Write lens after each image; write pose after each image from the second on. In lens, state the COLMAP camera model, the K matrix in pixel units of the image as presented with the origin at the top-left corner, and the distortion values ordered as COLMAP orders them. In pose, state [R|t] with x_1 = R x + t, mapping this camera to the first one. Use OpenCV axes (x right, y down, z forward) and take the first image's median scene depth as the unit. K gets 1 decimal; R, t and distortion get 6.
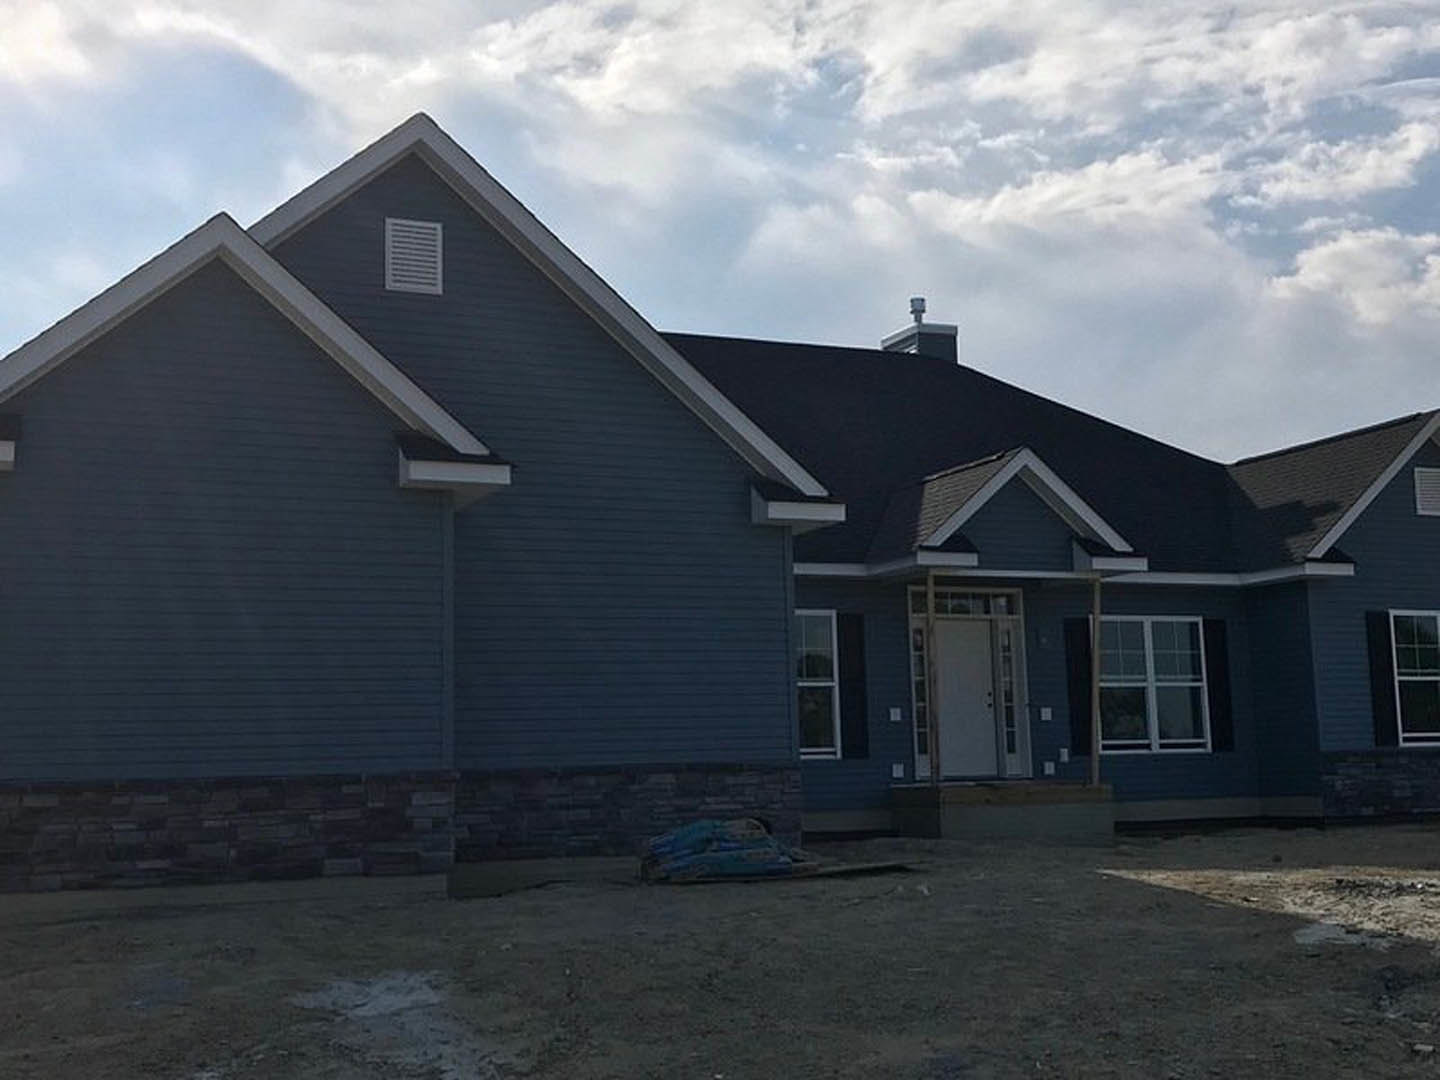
lens RADIAL K [[1694.8, 0, 705.4], [0, 1694.8, 547.0], [0, 0, 1]] dist [0.186581, -0.722703]
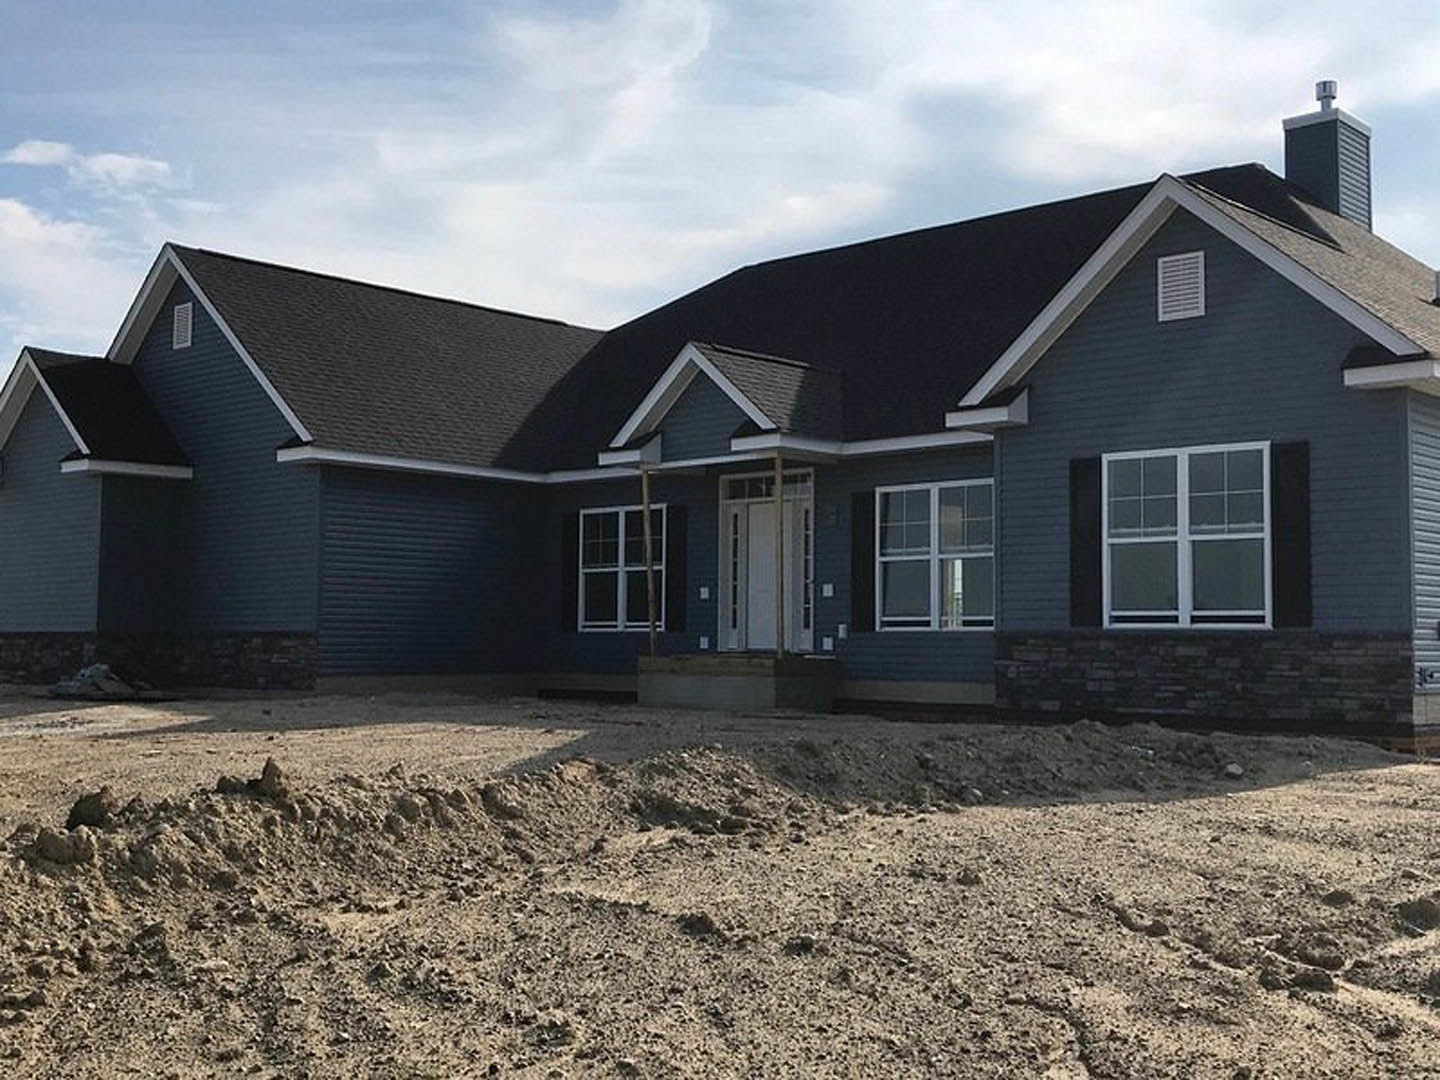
lens RADIAL K [[1694.8, 0, 705.4], [0, 1694.8, 547.0], [0, 0, 1]] dist [0.186581, -0.722703]
pose [[0.393039, -0.029324, -0.919054, 1.086622], [0.102709, 0.994637, 0.012188, 0.052749], [0.913767, -0.099186, 0.393943, 0.542419]]
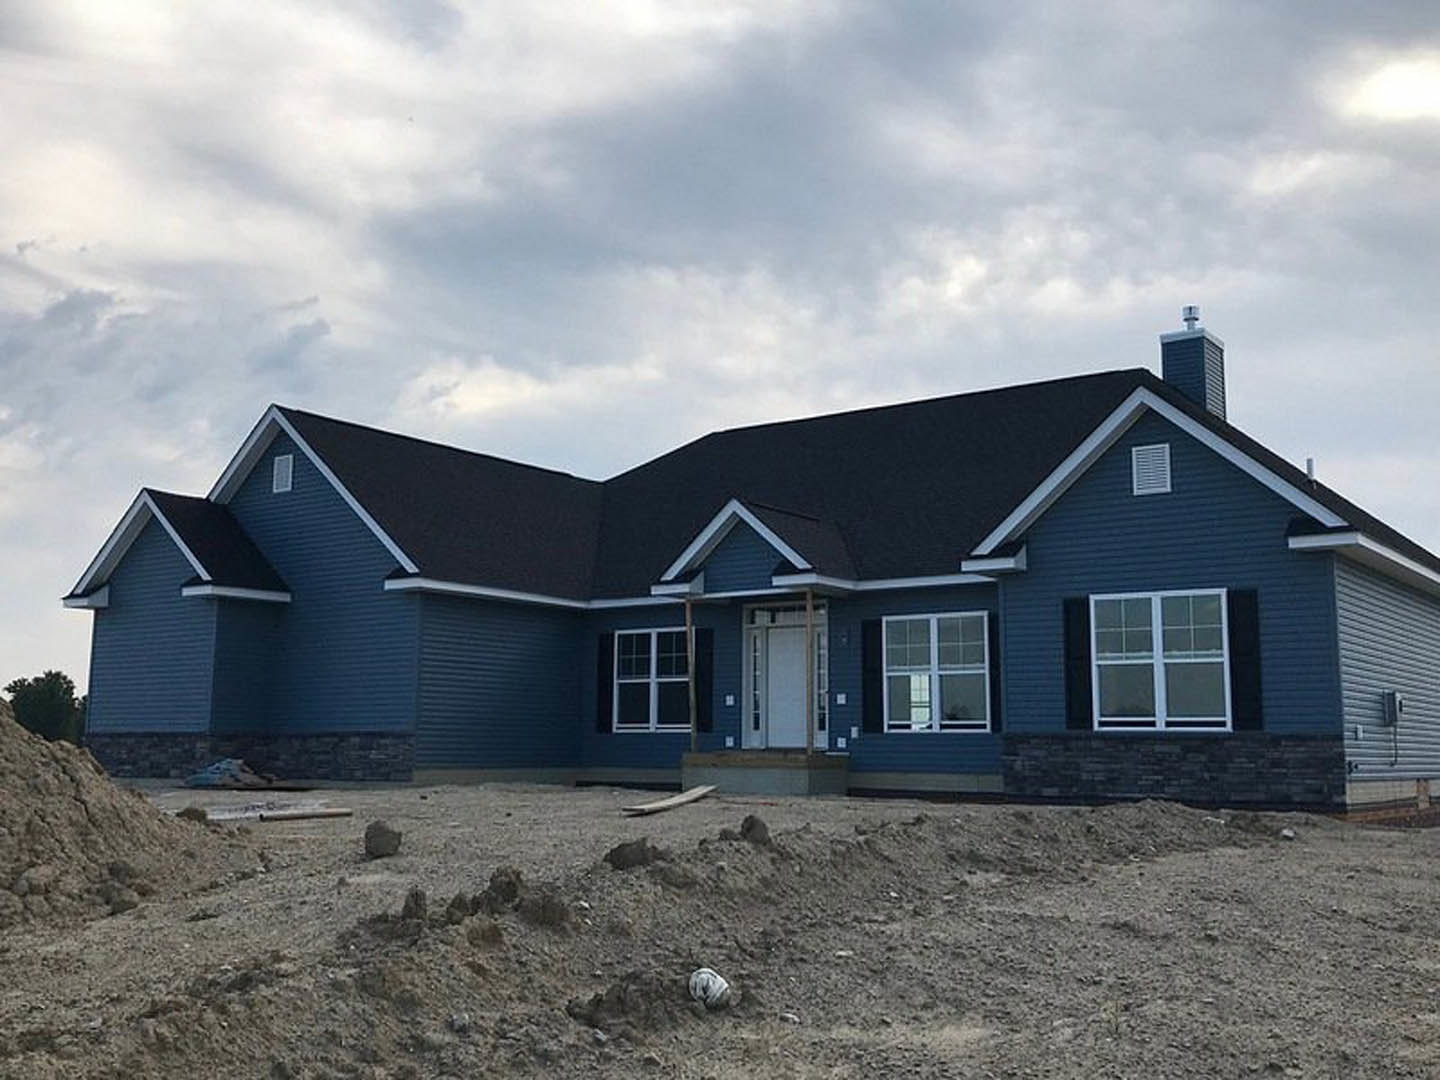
lens RADIAL K [[1468.2, 0, 720.0], [0, 1468.2, 540.0], [0, 0, 1]] dist [0.107502, -0.389475]
pose [[0.505668, -0.095153, -0.857465, 1.082876], [0.091903, 0.994185, -0.056127, 0.034442], [0.857819, -0.050422, 0.511472, 0.380771]]
